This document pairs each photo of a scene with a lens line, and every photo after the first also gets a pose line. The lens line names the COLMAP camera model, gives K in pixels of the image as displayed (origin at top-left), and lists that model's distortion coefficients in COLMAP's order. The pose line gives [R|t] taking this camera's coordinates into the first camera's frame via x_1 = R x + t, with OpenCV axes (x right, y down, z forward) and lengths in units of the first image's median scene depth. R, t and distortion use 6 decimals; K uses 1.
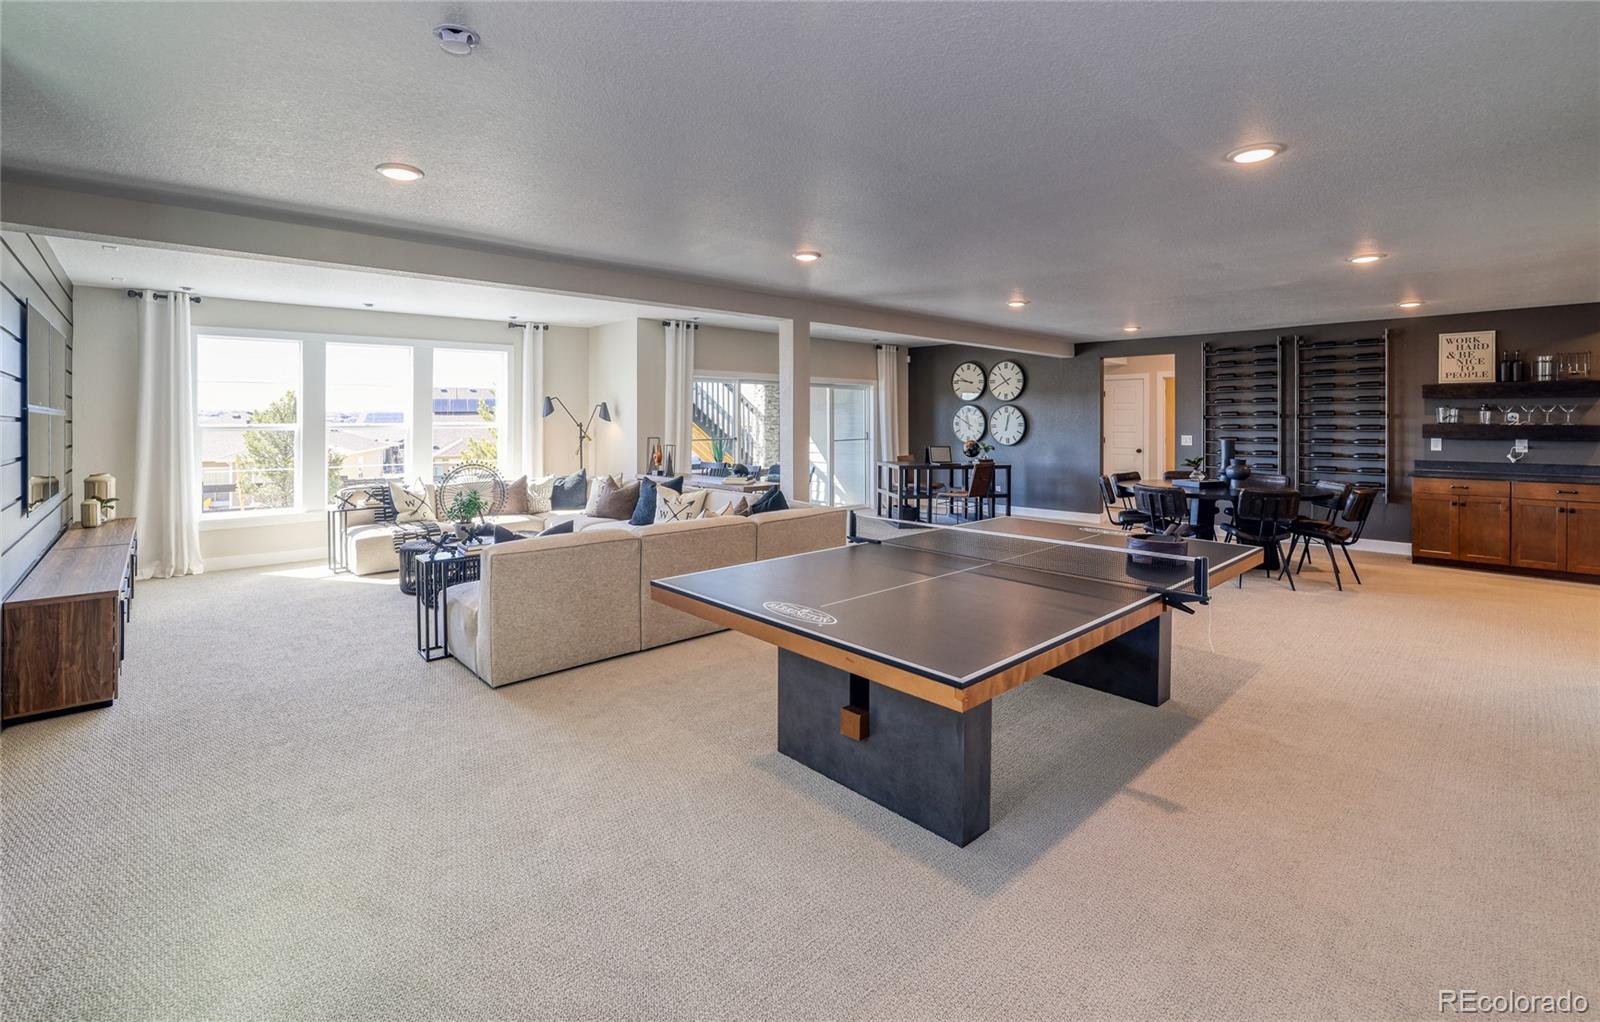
lens RADIAL K [[707.3, 0, 738.0], [0, 707.3, 418.1], [0, 0, 1]] dist [-0.029233, 0.000685]
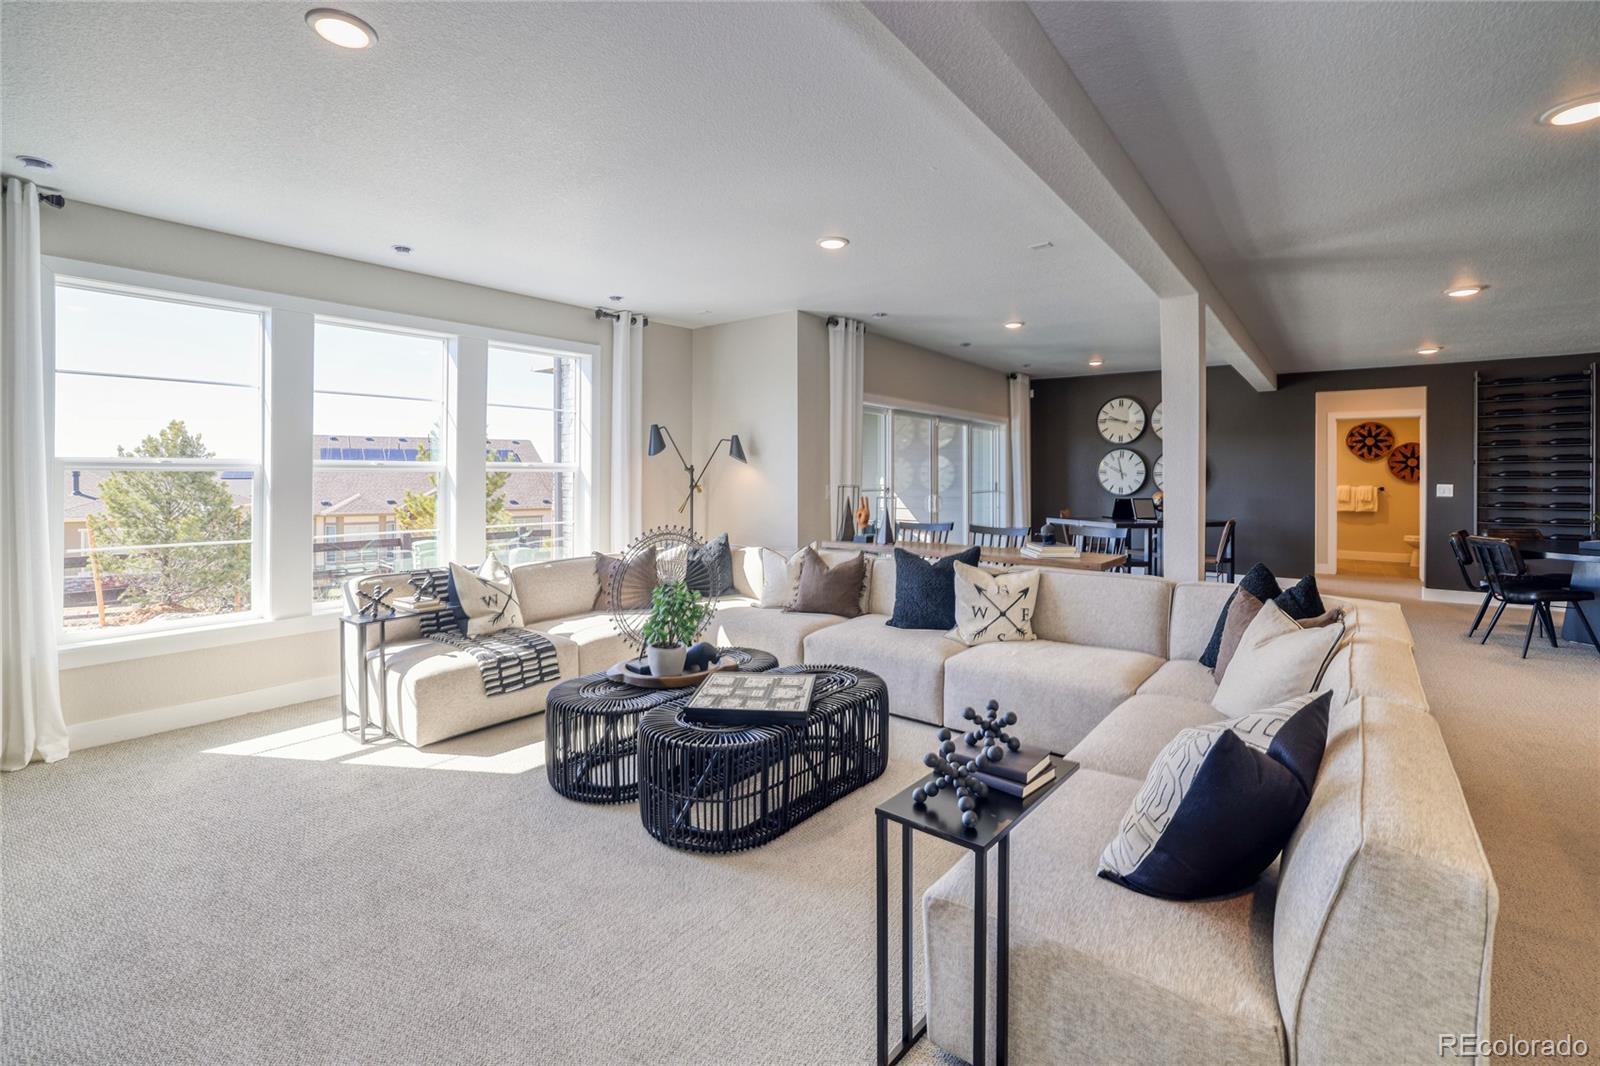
lens RADIAL K [[726.3, 0, 793.5], [0, 726.3, 475.9], [0, 0, 1]] dist [-0.030655, 0.007290]
pose [[0.983731, 0.003476, 0.179615, -0.359598], [-0.004332, 0.999981, 0.004375, 0.019154], [-0.179597, -0.005082, 0.983727, 0.418999]]
